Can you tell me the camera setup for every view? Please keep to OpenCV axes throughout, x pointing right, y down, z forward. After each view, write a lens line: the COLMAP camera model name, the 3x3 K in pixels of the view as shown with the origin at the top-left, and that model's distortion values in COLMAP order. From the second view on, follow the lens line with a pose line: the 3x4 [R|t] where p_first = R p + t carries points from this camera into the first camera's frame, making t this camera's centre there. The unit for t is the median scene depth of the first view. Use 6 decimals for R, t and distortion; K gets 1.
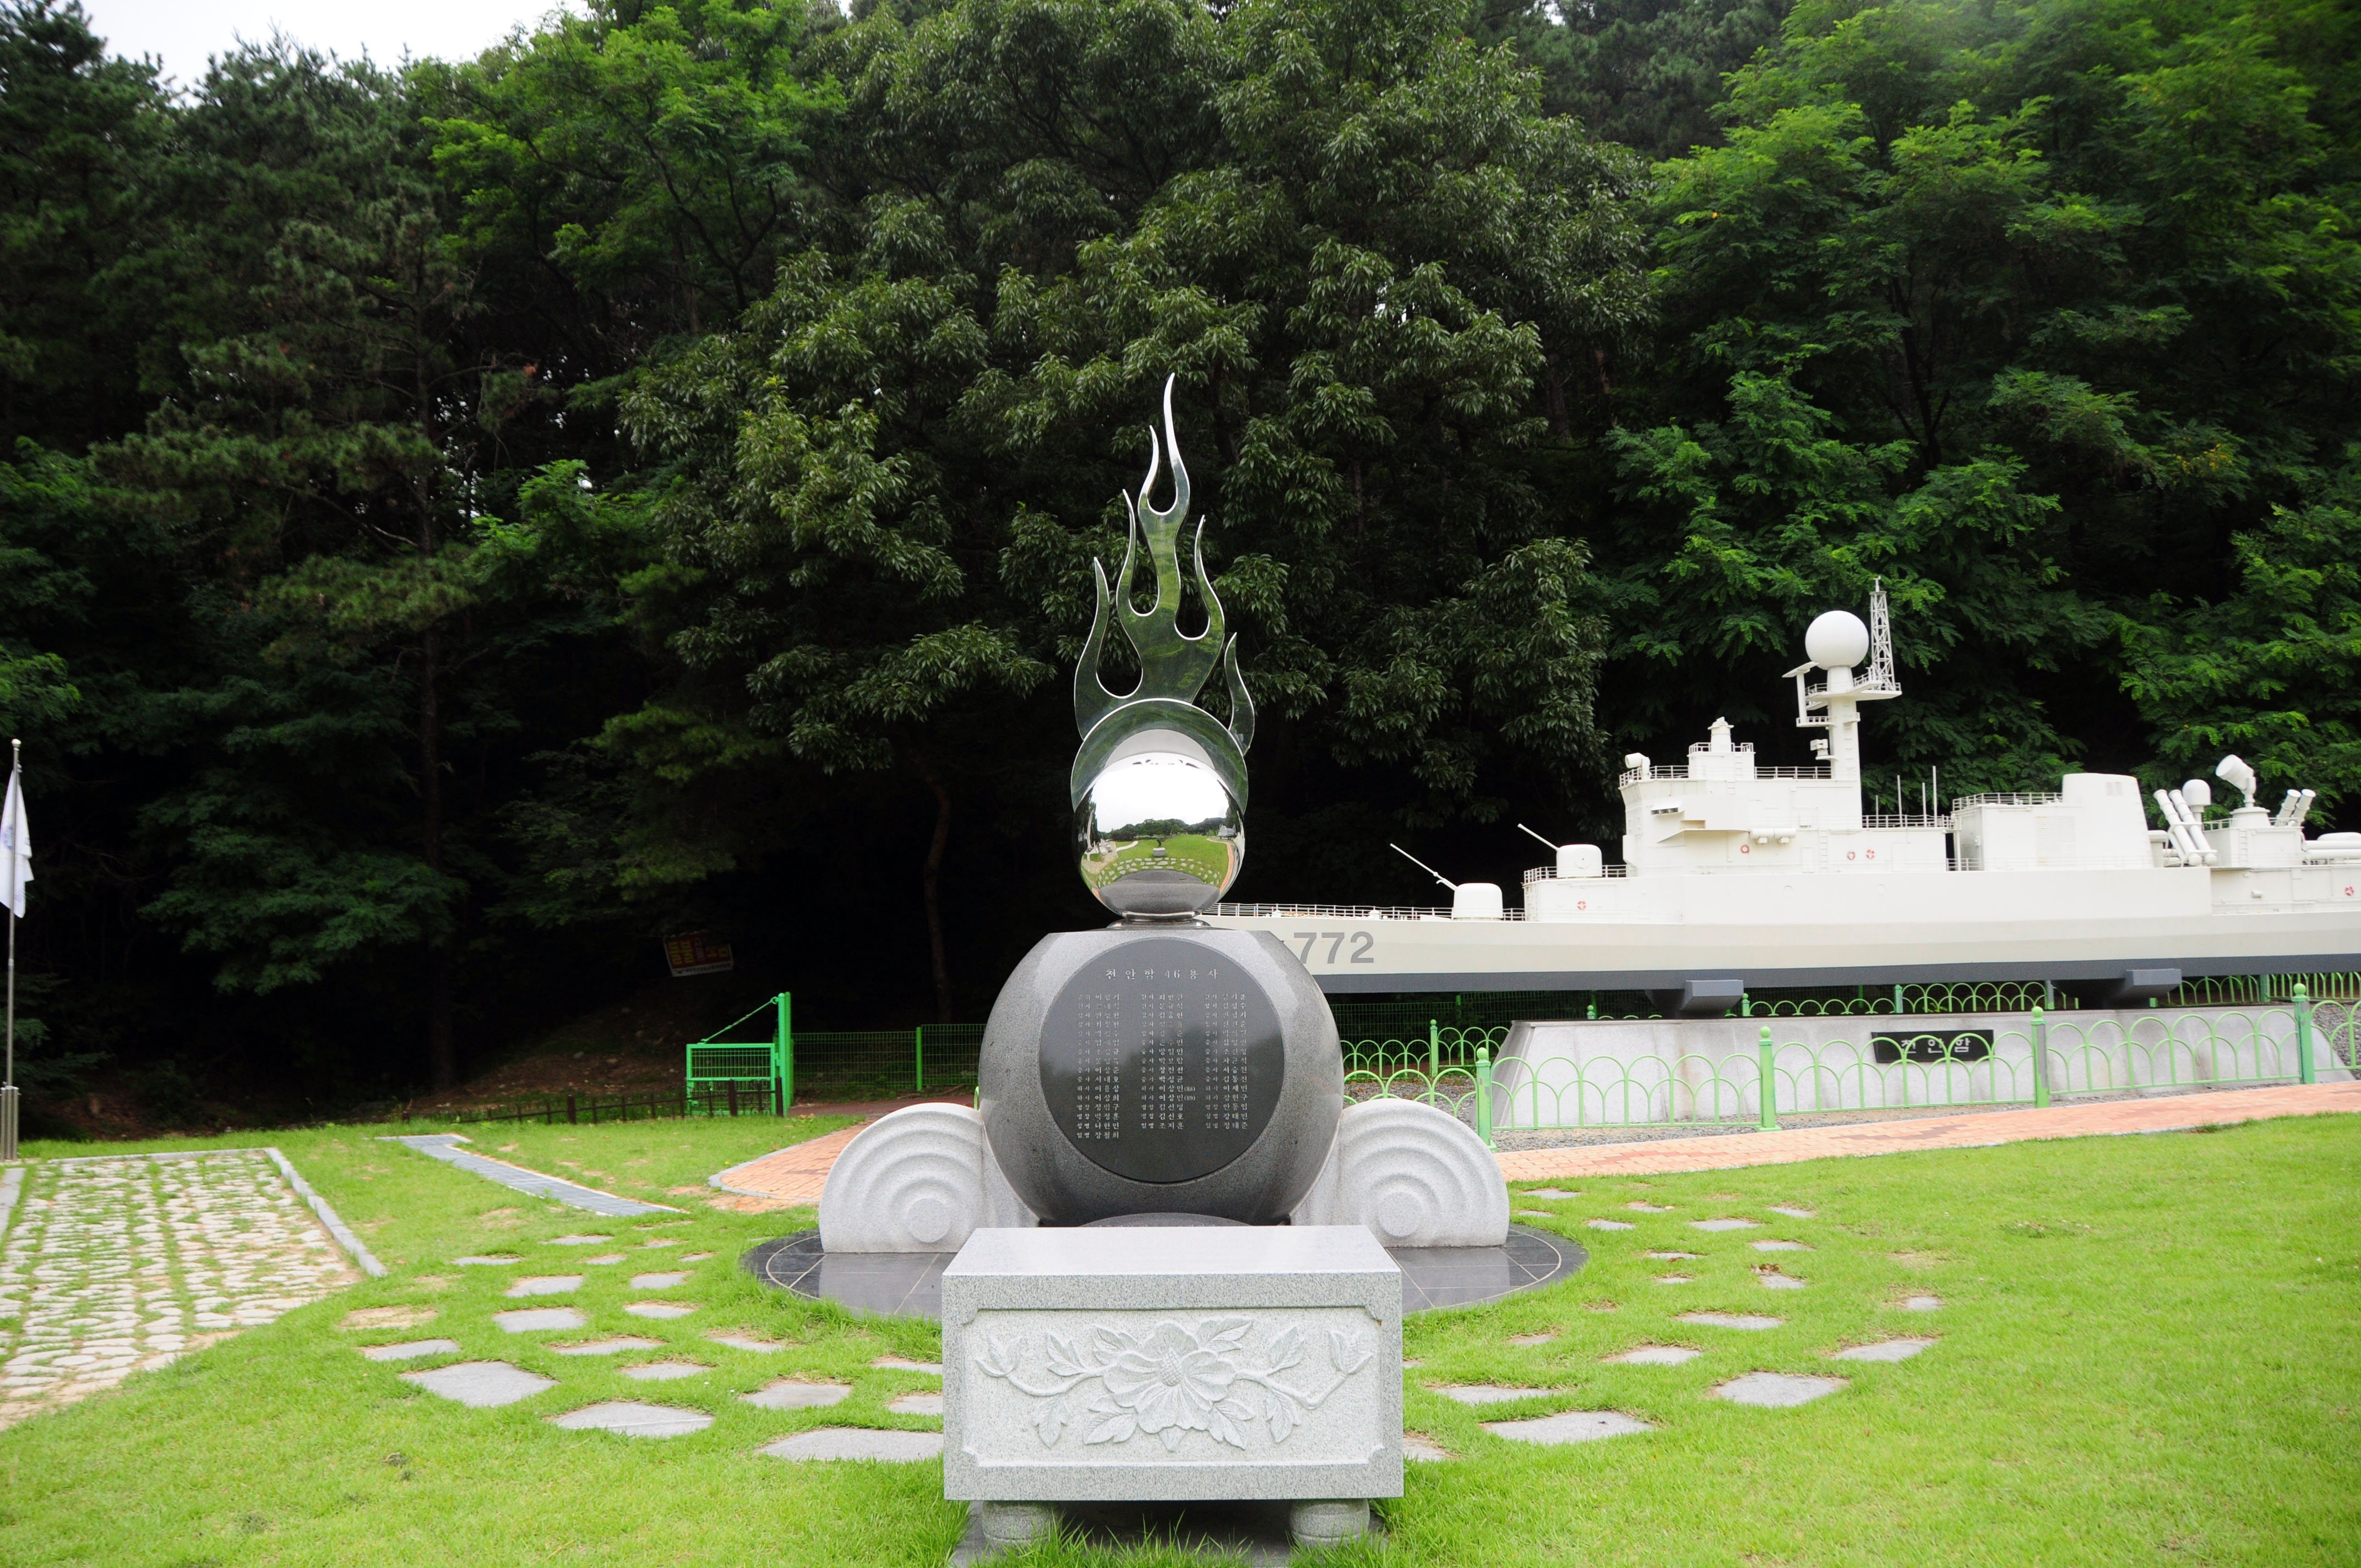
lens RADIAL K [[1842.1, 0, 1174.4], [0, 1842.1, 843.1], [0, 0, 1]] dist [-0.170480, 0.139393]
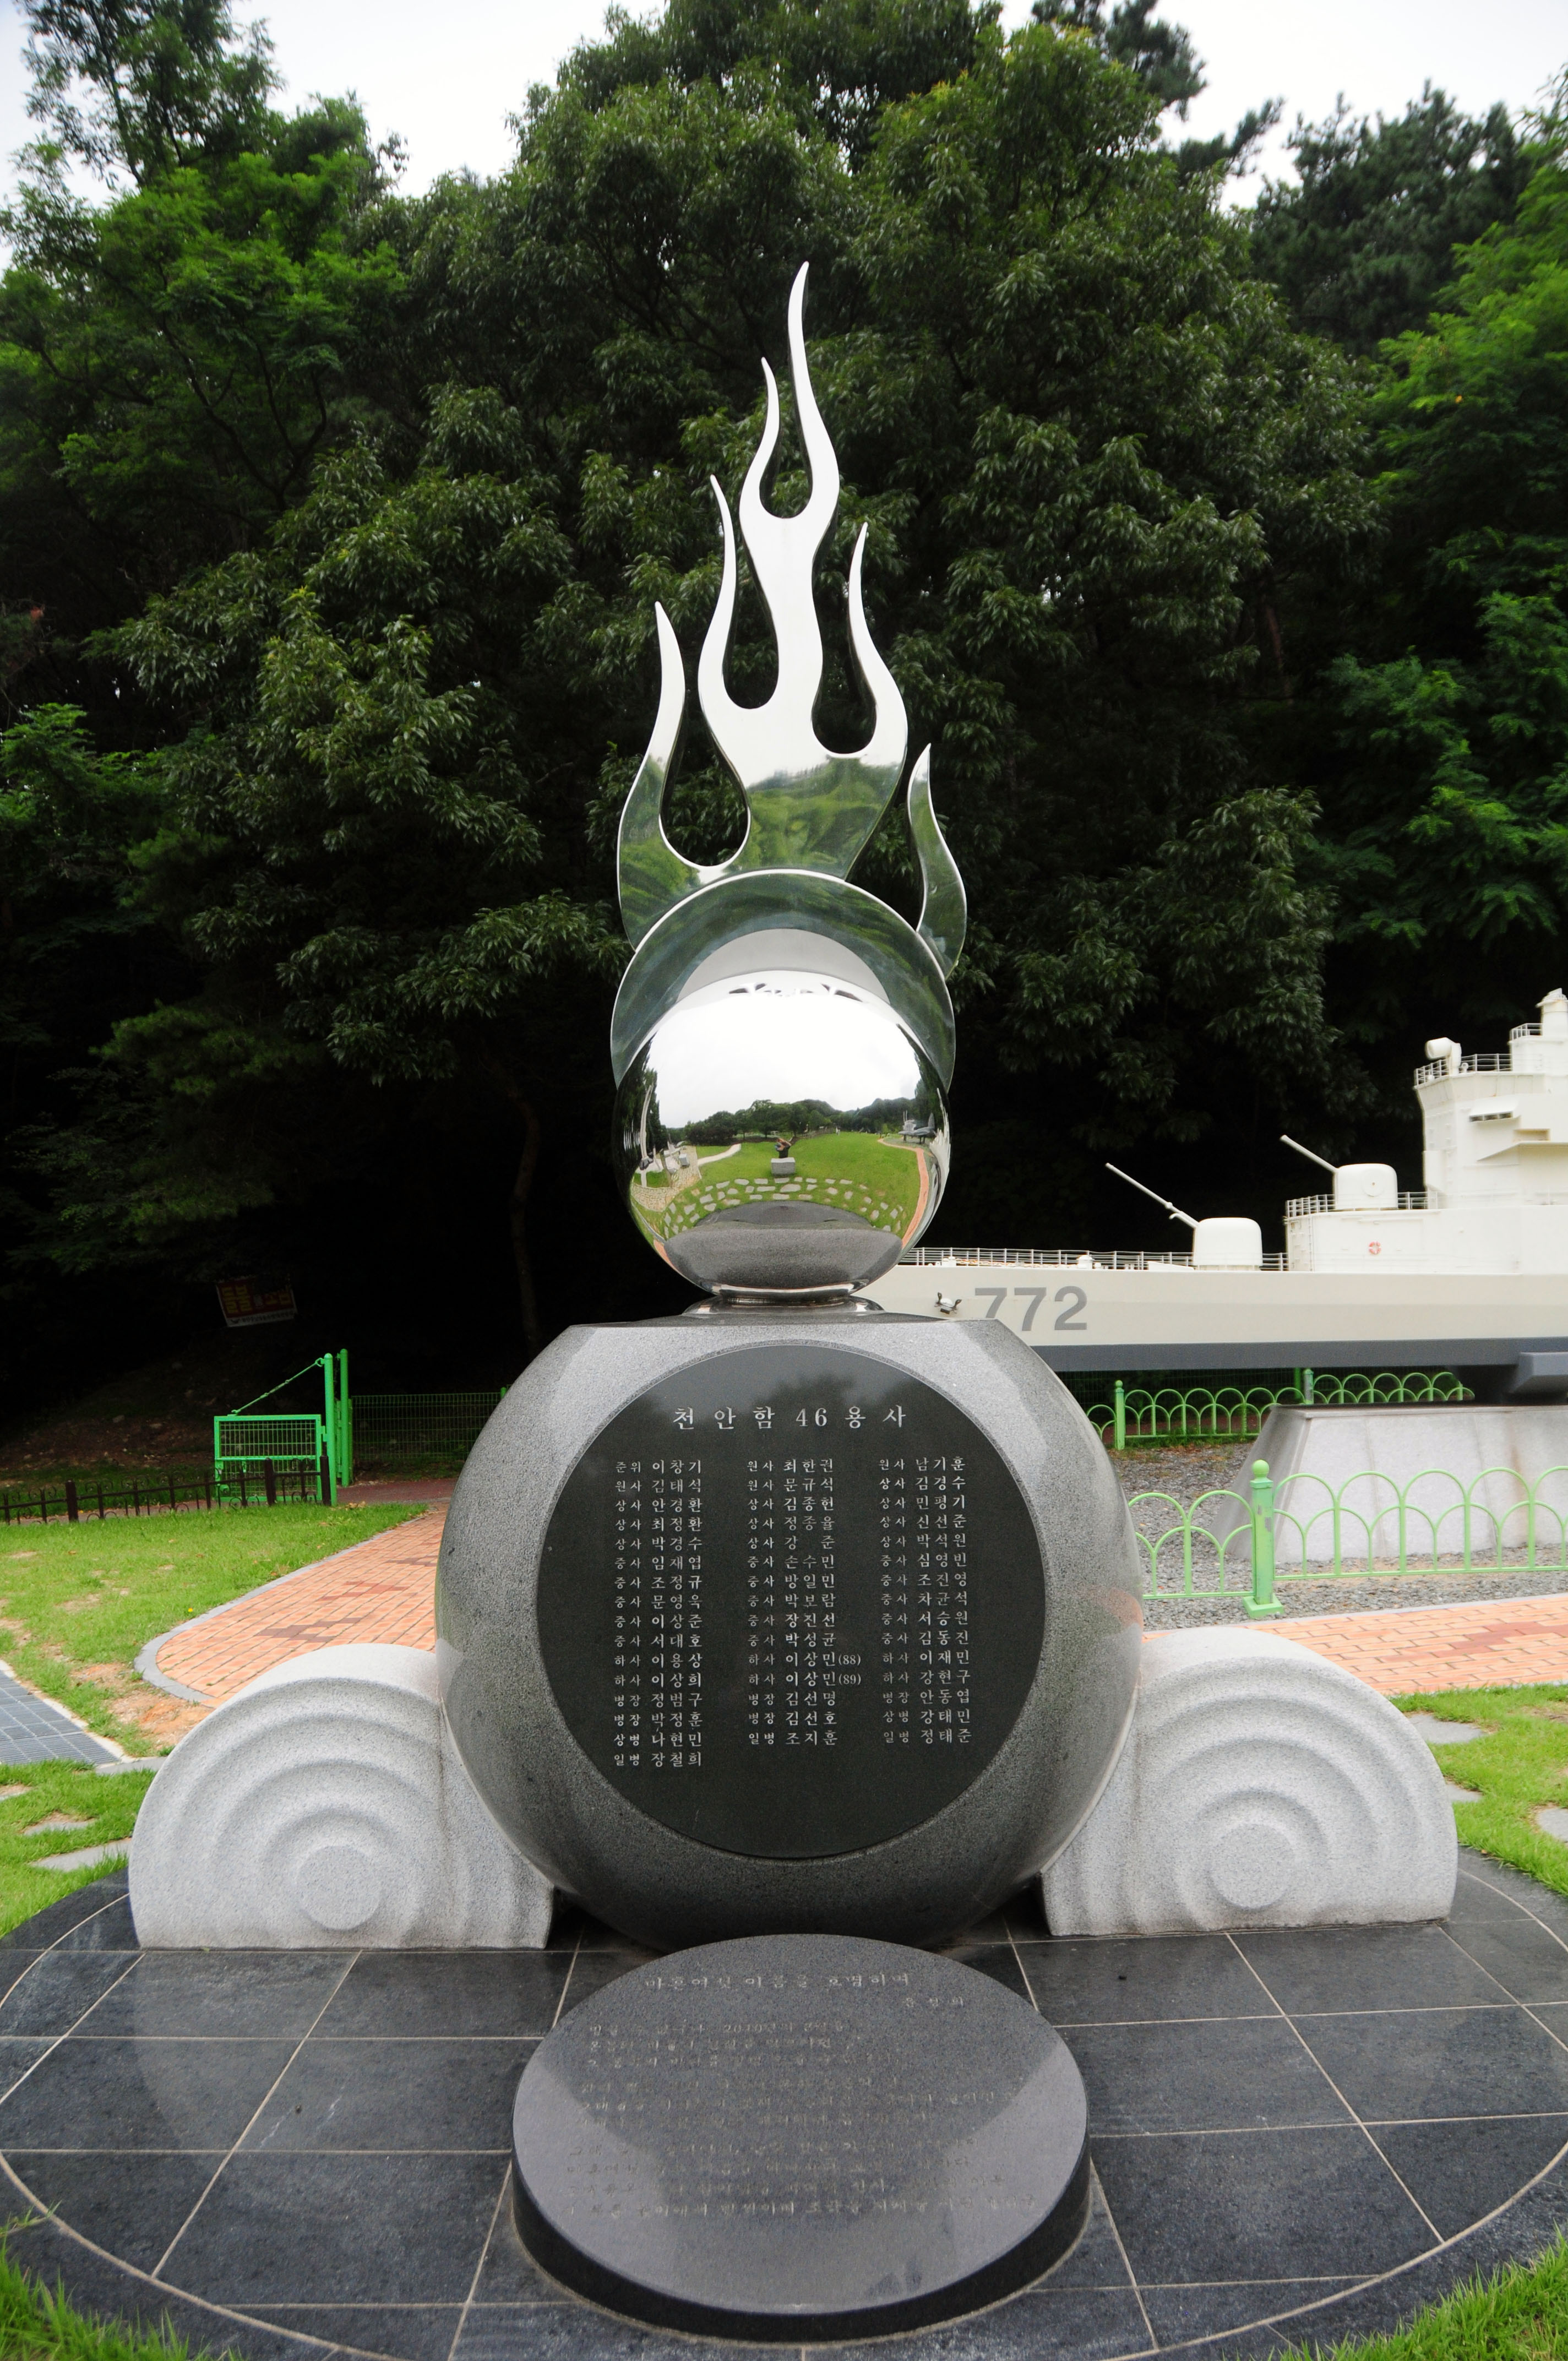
lens RADIAL K [[1842.1, 0, 821.5], [0, 1842.1, 1229.9], [0, 0, 1]] dist [-0.170480, 0.139393]
pose [[0.999934, -0.005228, 0.010273, -0.001232], [0.004912, 0.999521, 0.030551, 0.002712], [-0.010428, -0.030499, 0.999480, 0.199626]]
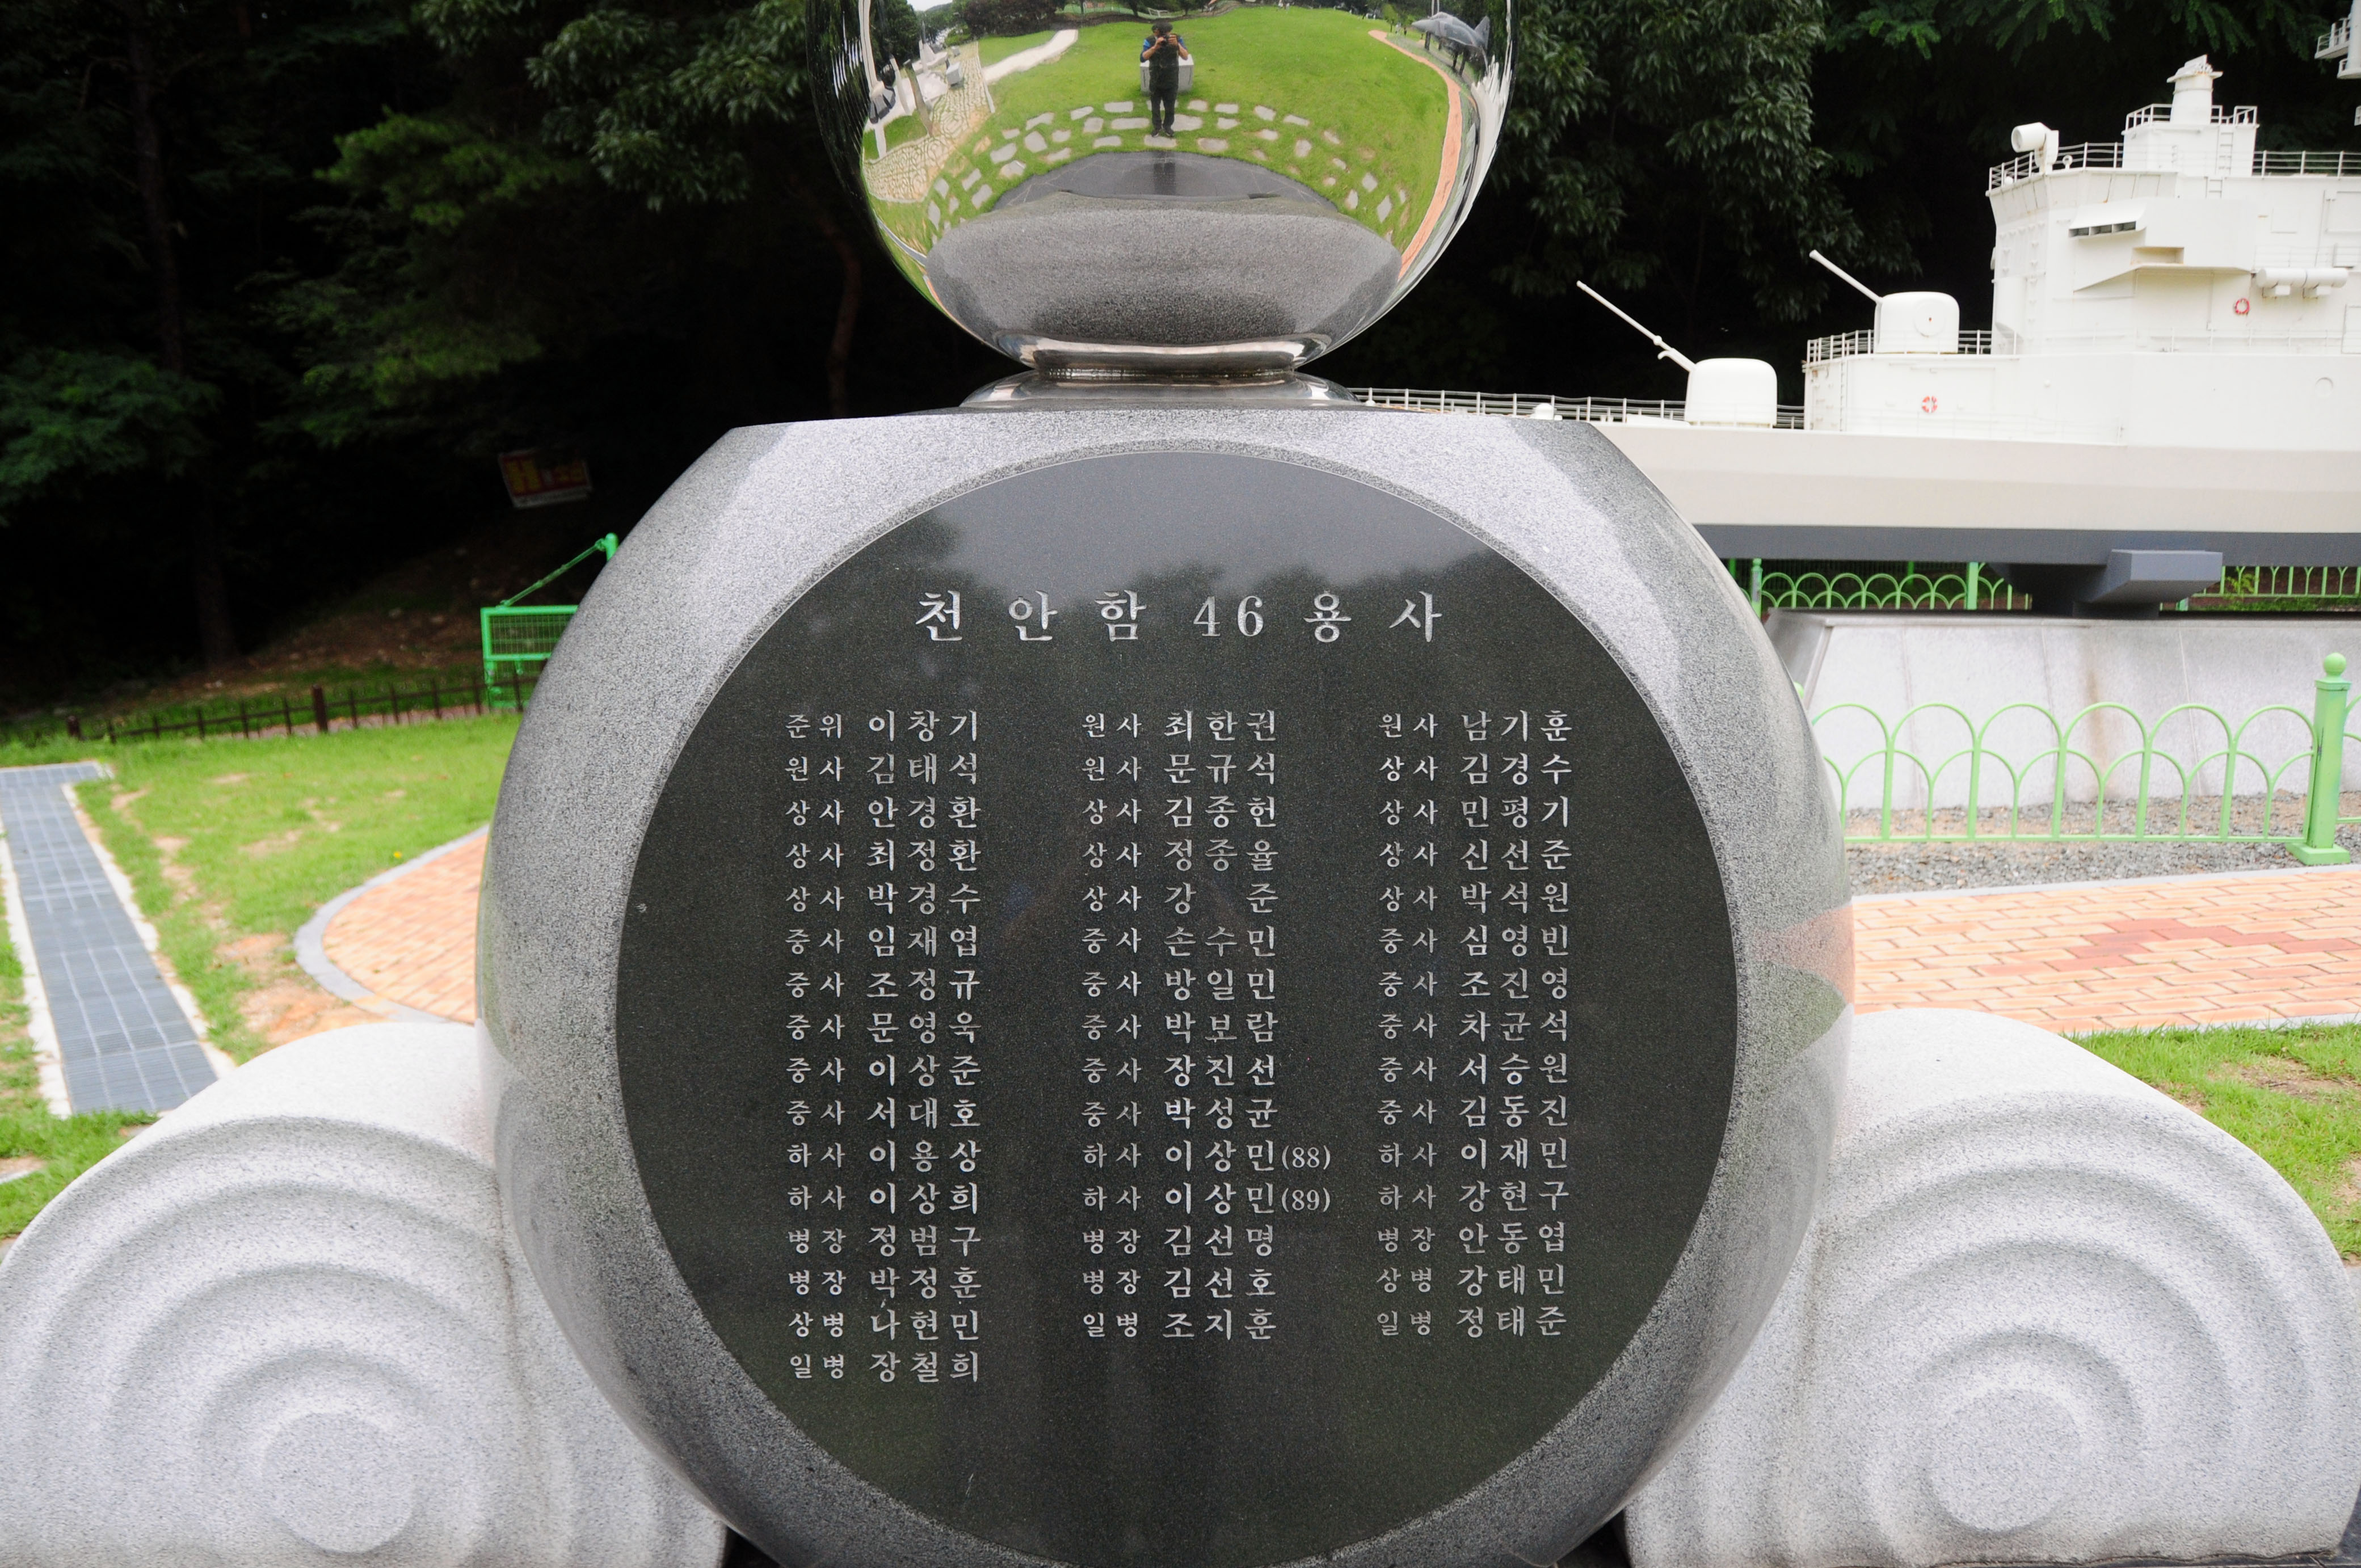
lens RADIAL K [[1916.1, 0, 1150.3], [0, 1916.1, 835.6], [0, 0, 1]] dist [-0.181727, 0.162163]
pose [[0.999972, 0.005620, -0.004844, -0.003471], [-0.004247, 0.968872, 0.247527, 0.015672], [0.006084, -0.247500, 0.968869, 0.299446]]
